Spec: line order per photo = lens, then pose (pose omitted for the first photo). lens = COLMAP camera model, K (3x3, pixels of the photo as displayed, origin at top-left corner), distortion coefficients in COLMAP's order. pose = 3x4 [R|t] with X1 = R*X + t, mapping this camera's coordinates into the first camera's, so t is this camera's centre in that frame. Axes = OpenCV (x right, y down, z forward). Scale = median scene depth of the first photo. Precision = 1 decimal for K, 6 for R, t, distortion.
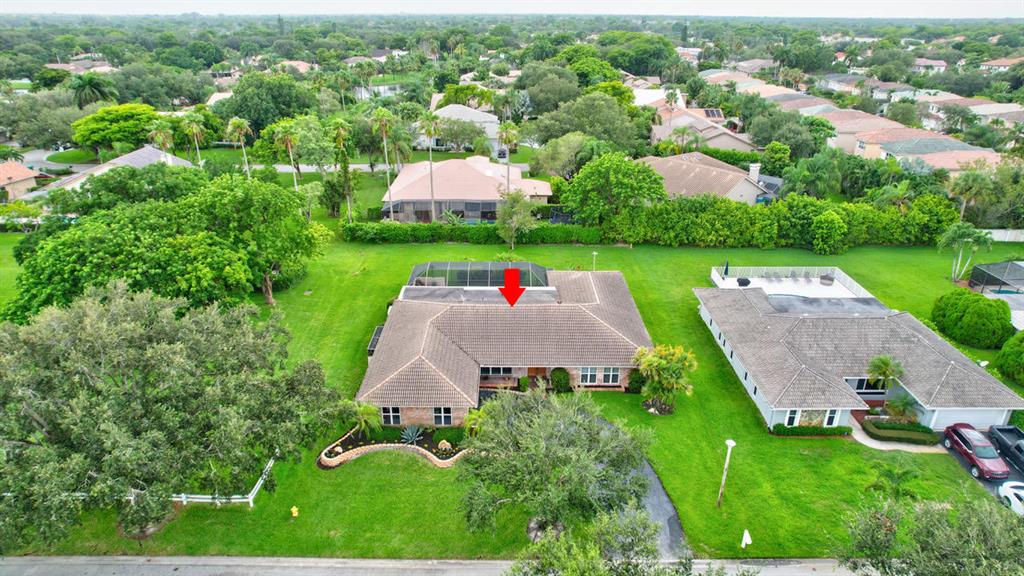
lens RADIAL K [[655.2, 0, 512.0], [0, 655.2, 288.0], [0, 0, 1]] dist [-0.082579, 0.073509]
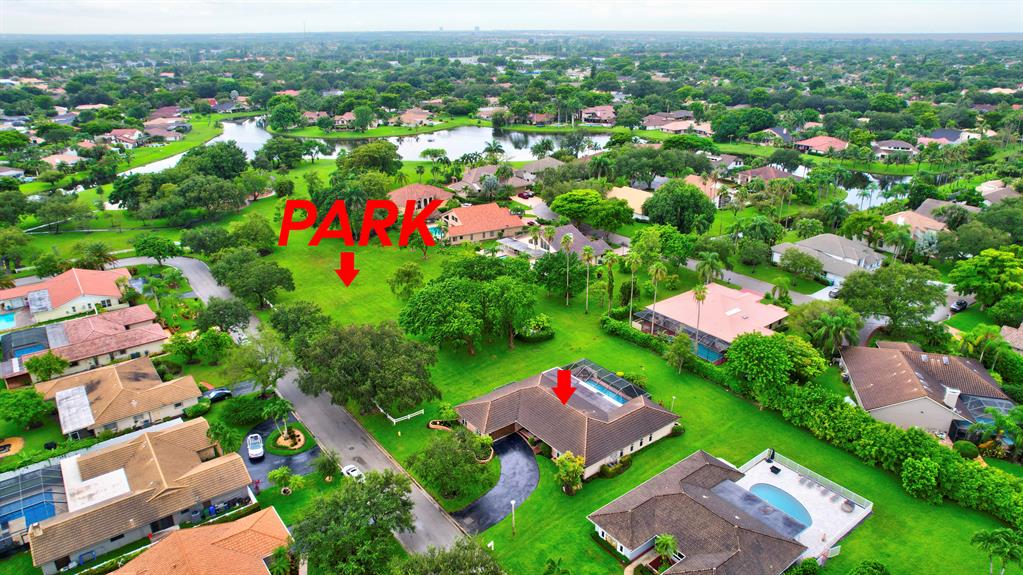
lens RADIAL K [[653.5, 0, 510.6], [0, 653.5, 292.7], [0, 0, 1]] dist [-0.082469, 0.072554]
pose [[0.604611, 0.297683, -0.738804, 0.731711], [-0.309984, 0.942353, 0.126018, -0.276420], [0.733728, 0.152825, 0.662033, -0.184582]]
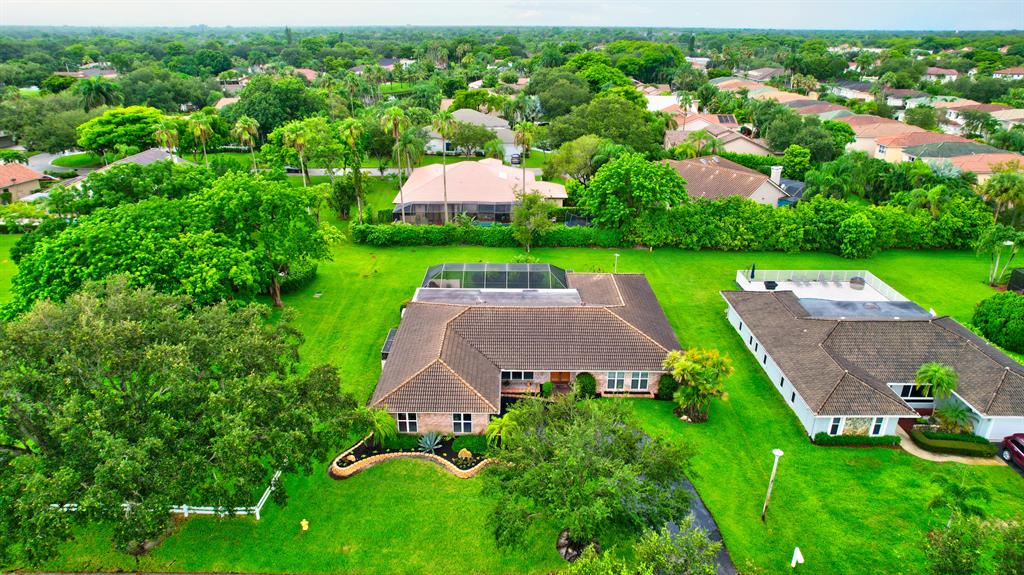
lens RADIAL K [[654.1, 0, 511.1], [0, 654.1, 292.8], [0, 0, 1]] dist [-0.082469, 0.072554]
pose [[0.999960, 0.002798, -0.008474, -0.016080], [-0.002887, 0.999941, -0.010509, 0.010538], [0.008444, 0.010533, 0.999909, 0.035634]]
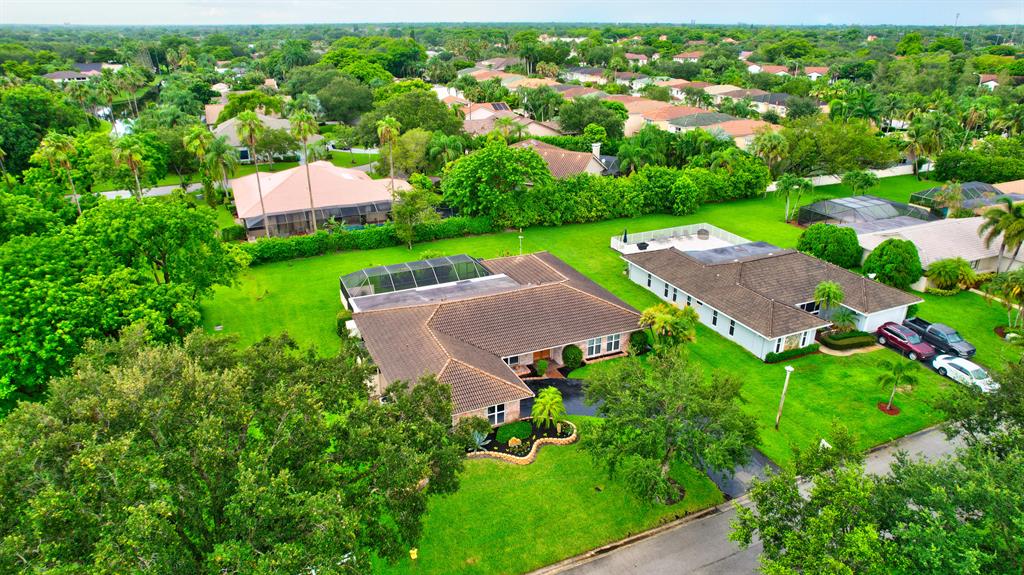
lens RADIAL K [[655.2, 0, 512.0], [0, 655.2, 287.5], [0, 0, 1]] dist [-0.082579, 0.073509]
pose [[0.912509, -0.158868, 0.376945, -0.227239], [0.163503, 0.986342, 0.019898, 0.000842], [-0.374958, 0.043474, 0.926022, 0.065028]]
